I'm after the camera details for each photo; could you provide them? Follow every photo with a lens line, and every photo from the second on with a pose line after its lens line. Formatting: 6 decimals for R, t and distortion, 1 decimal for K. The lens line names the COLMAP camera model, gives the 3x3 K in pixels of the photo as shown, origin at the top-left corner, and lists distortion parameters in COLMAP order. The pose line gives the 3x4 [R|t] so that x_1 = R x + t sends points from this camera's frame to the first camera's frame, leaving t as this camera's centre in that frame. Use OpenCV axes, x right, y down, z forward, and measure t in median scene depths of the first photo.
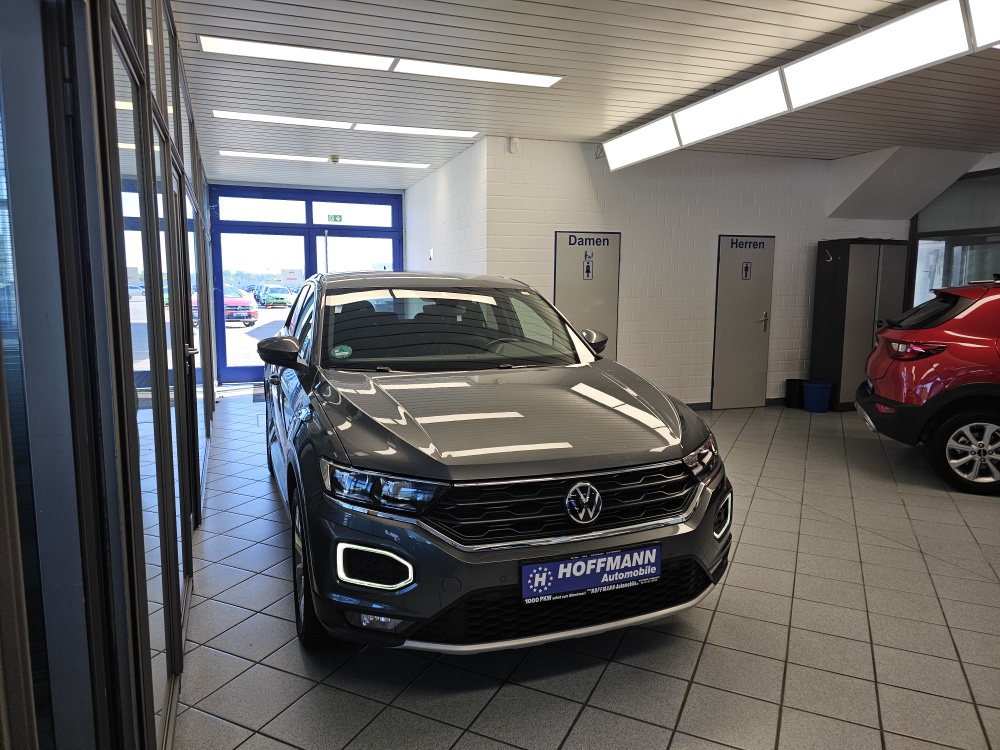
lens RADIAL K [[672.4, 0, 497.1], [0, 672.4, 371.8], [0, 0, 1]] dist [0.070259, -0.072923]
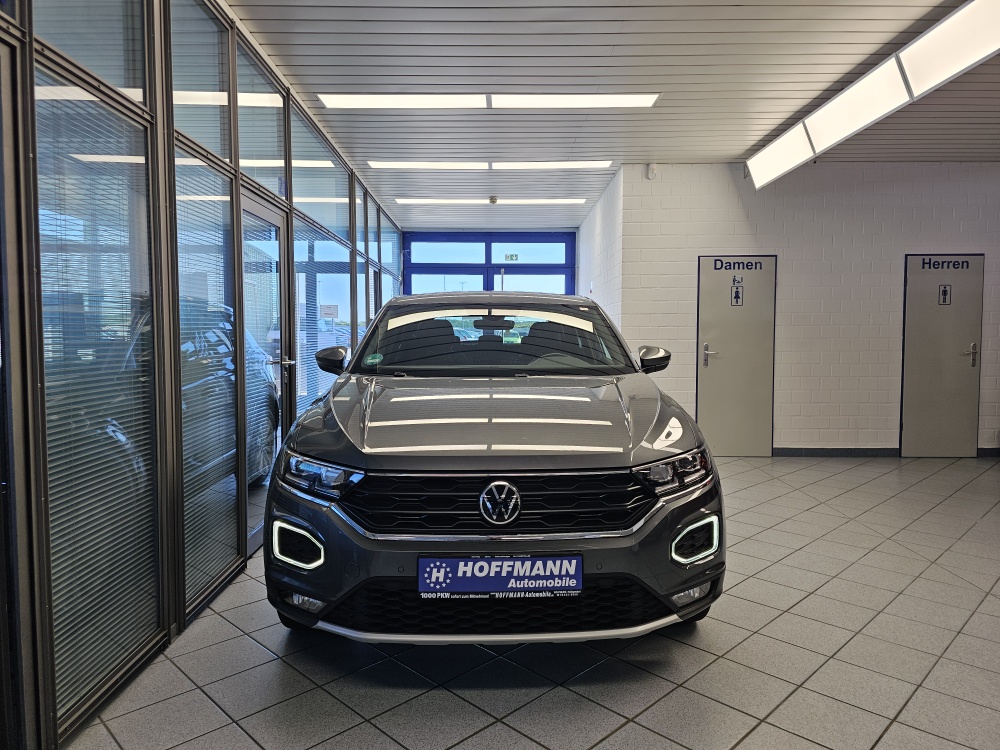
lens RADIAL K [[673.5, 0, 513.9], [0, 673.5, 367.1], [0, 0, 1]] dist [0.064551, -0.065825]
pose [[0.946508, 0.013018, -0.322417, 0.448734], [-0.036684, 0.997049, -0.067435, 0.064556], [0.320588, 0.075655, 0.944193, 0.080178]]
